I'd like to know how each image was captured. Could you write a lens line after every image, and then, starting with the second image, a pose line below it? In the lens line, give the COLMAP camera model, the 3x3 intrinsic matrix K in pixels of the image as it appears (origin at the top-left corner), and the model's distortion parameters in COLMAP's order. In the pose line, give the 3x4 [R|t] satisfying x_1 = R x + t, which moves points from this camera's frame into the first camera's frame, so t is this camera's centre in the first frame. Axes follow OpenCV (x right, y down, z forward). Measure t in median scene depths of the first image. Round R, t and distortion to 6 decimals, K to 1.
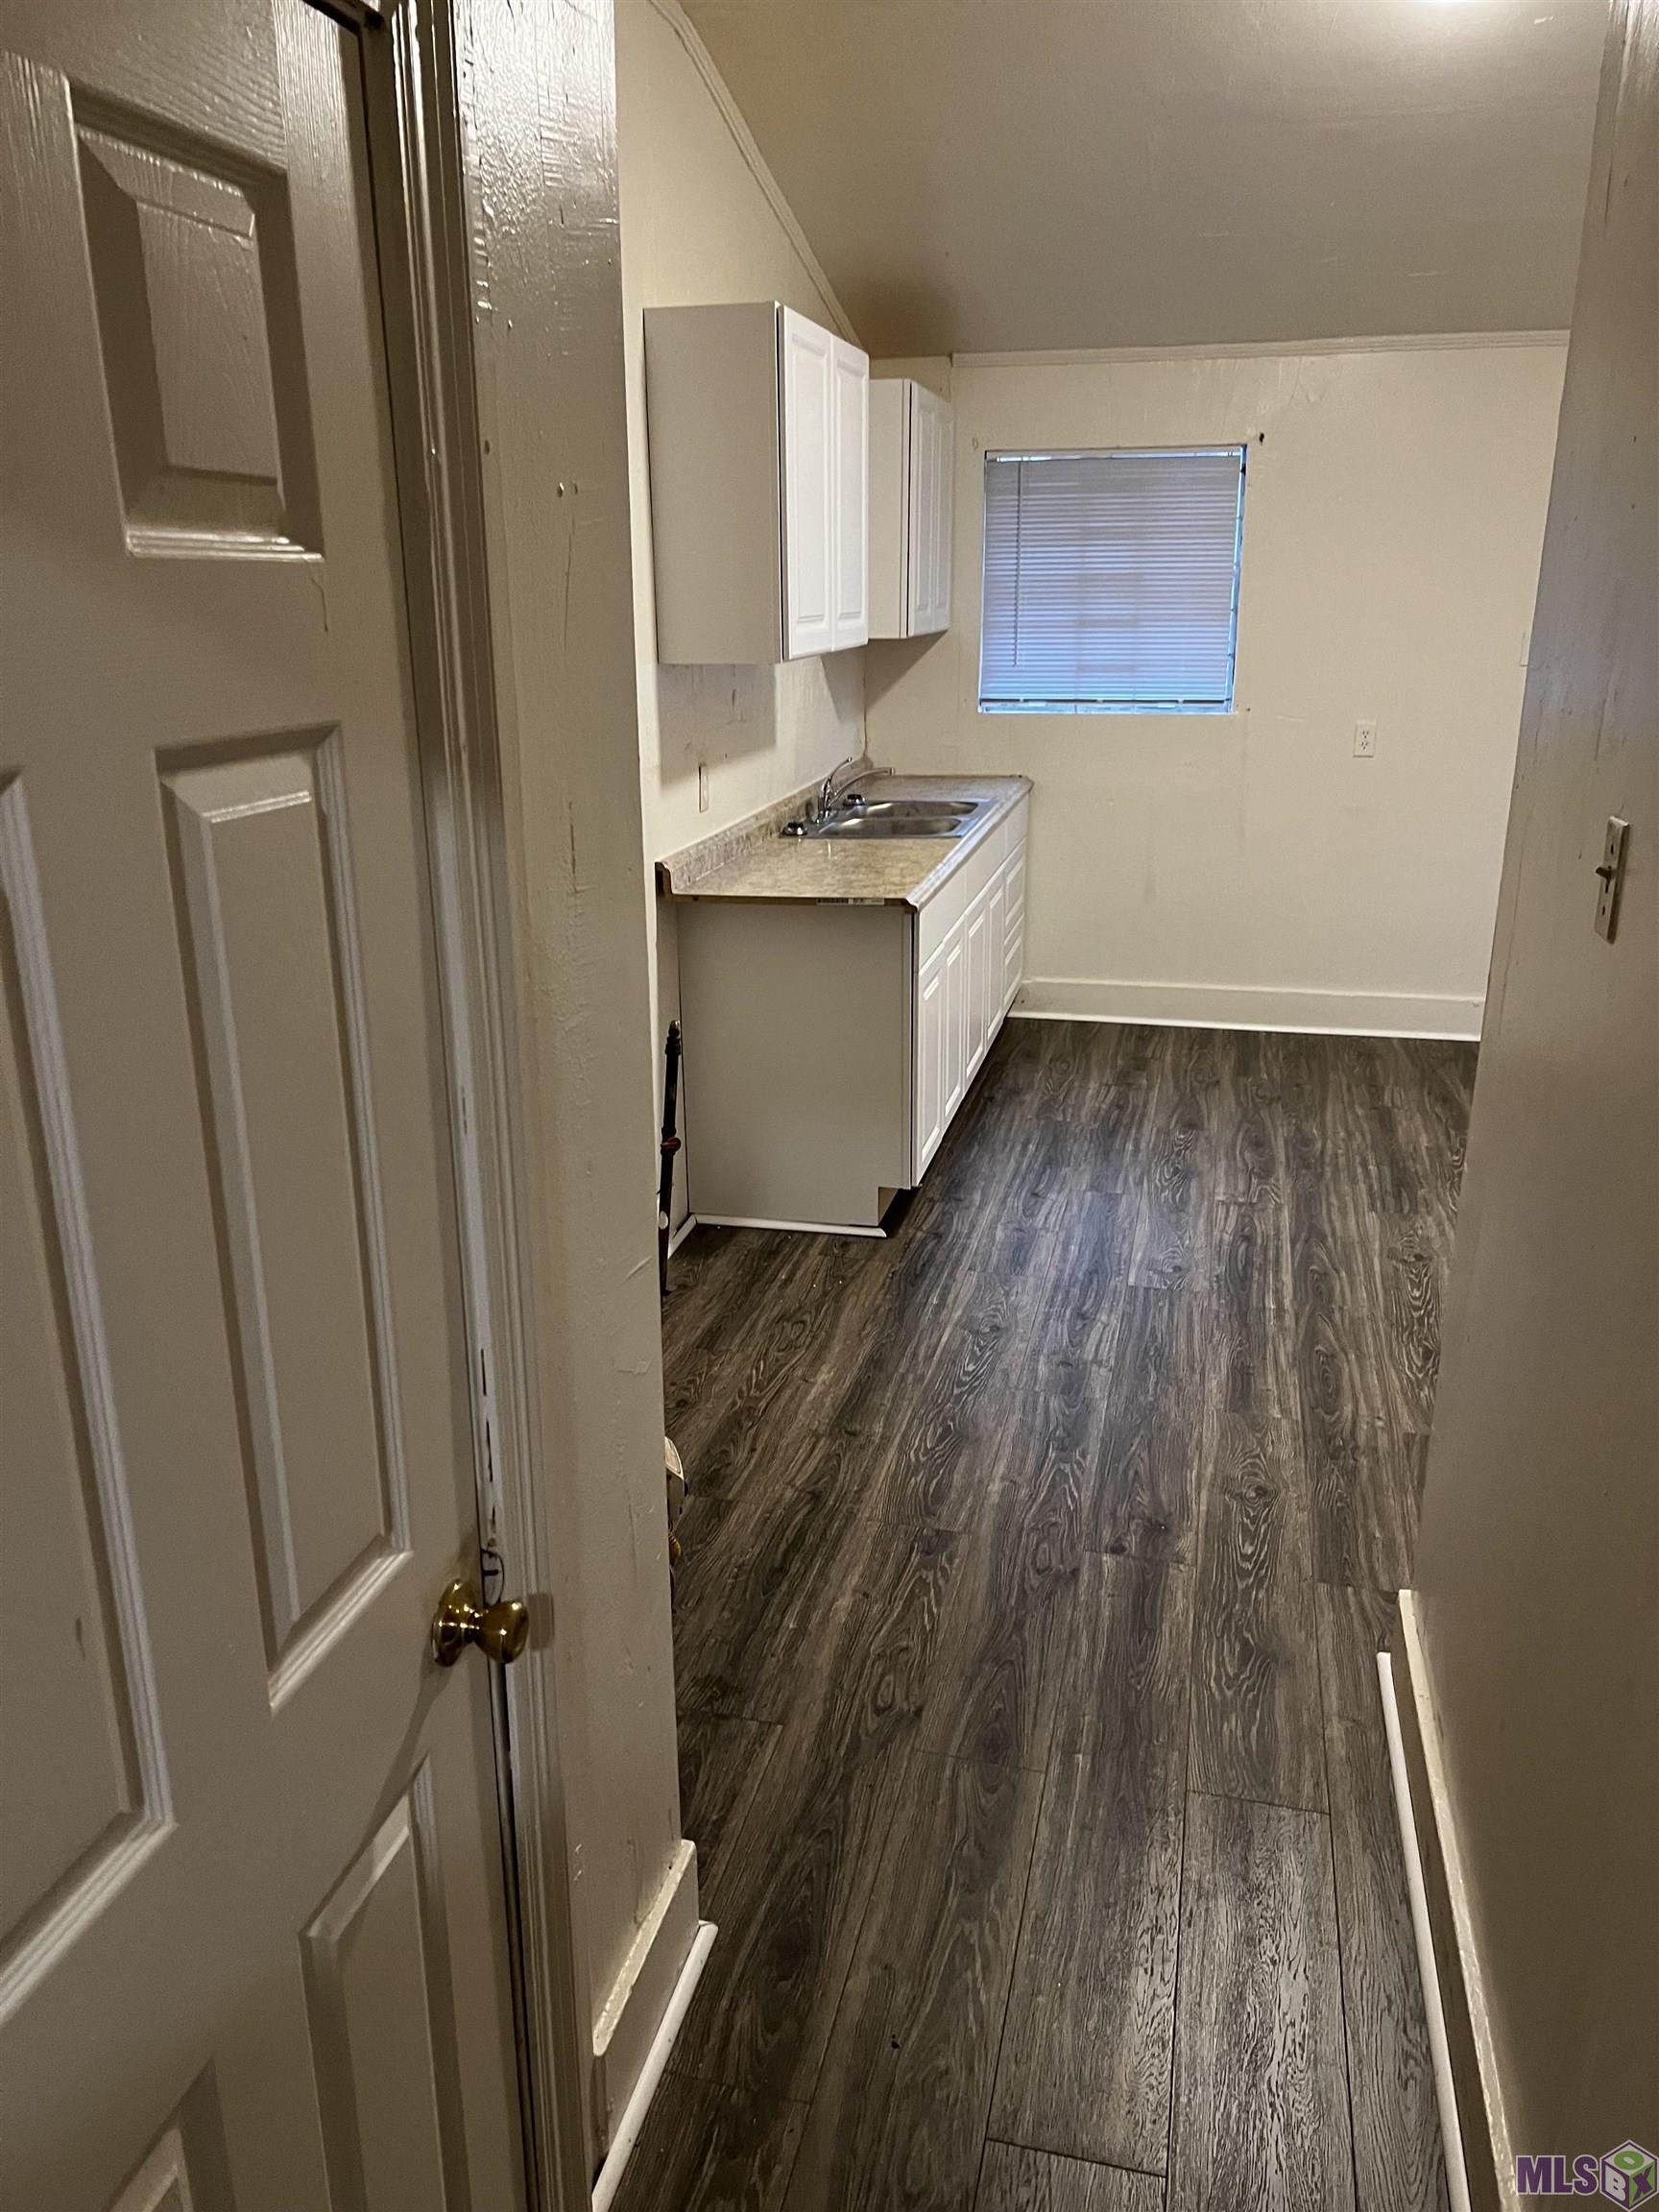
lens RADIAL K [[1657.6, 0, 829.5], [0, 1657.6, 1106.0], [0, 0, 1]] dist [0.077446, -0.116793]
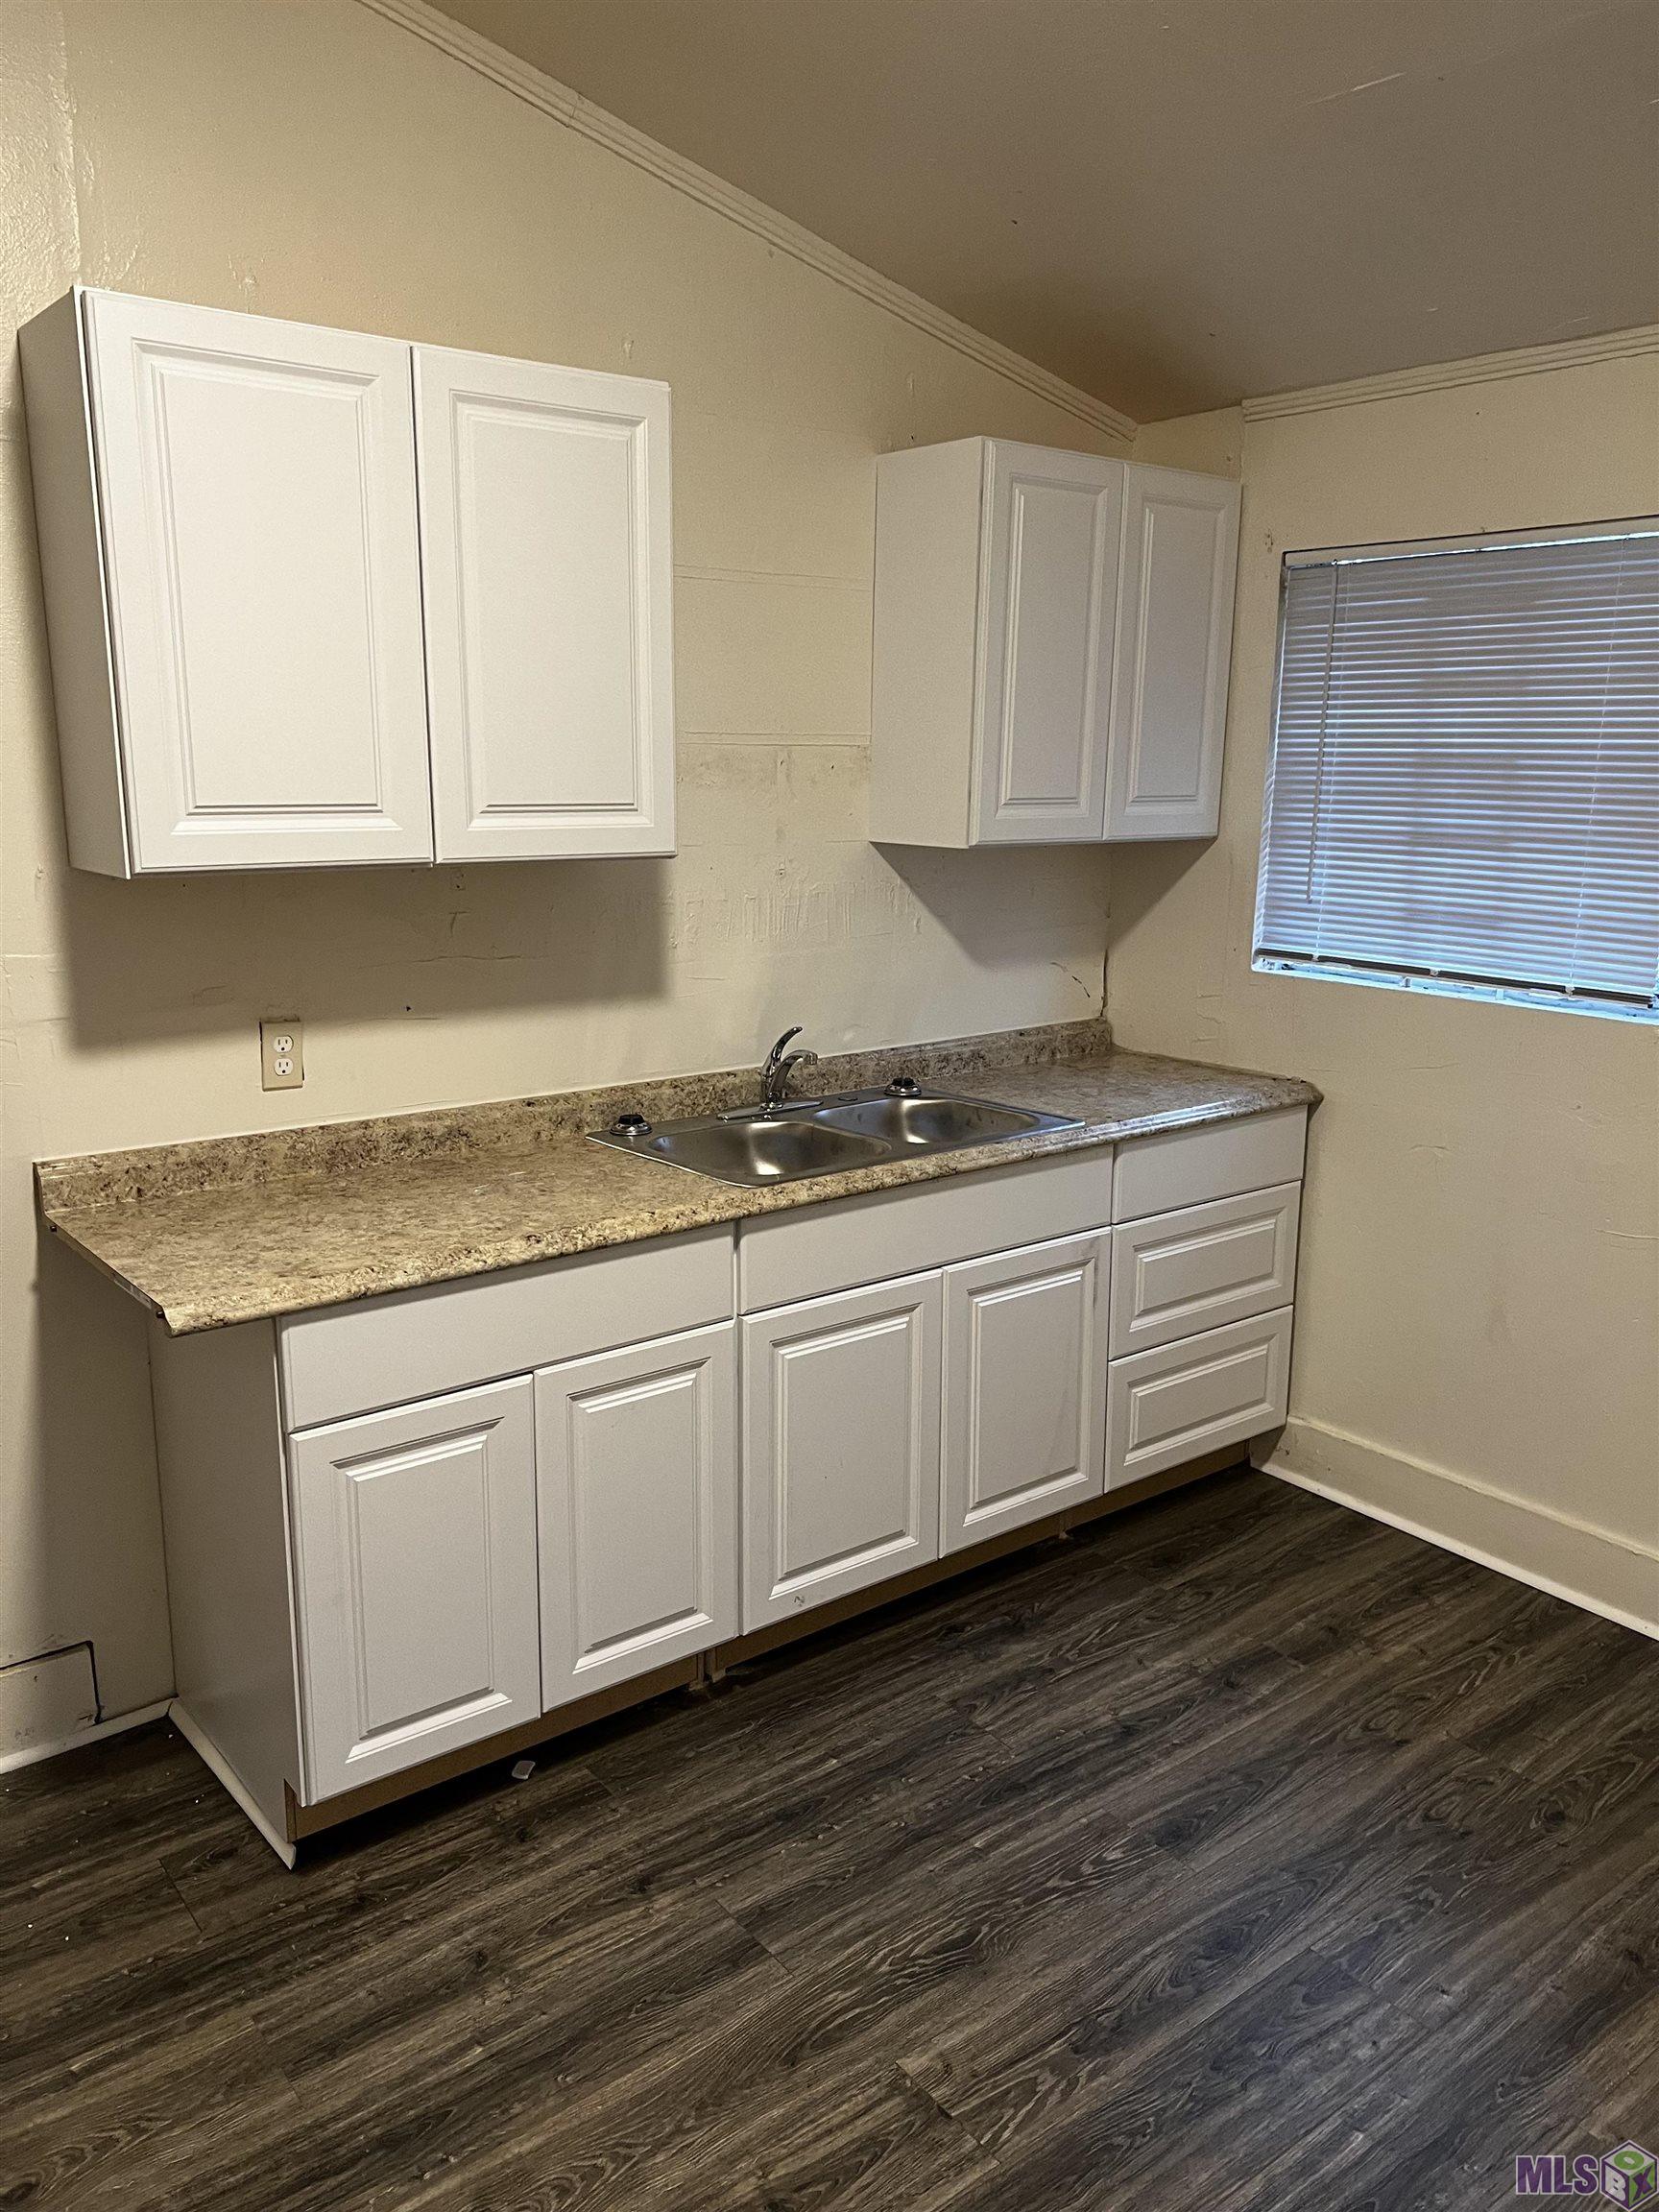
lens RADIAL K [[1657.6, 0, 829.5], [0, 1657.6, 1106.0], [0, 0, 1]] dist [0.077446, -0.116793]
pose [[0.786201, 0.148136, -0.599952, 0.370556], [-0.205327, 0.978307, -0.027512, -0.151813], [0.582862, 0.144816, 0.799563, 0.468016]]
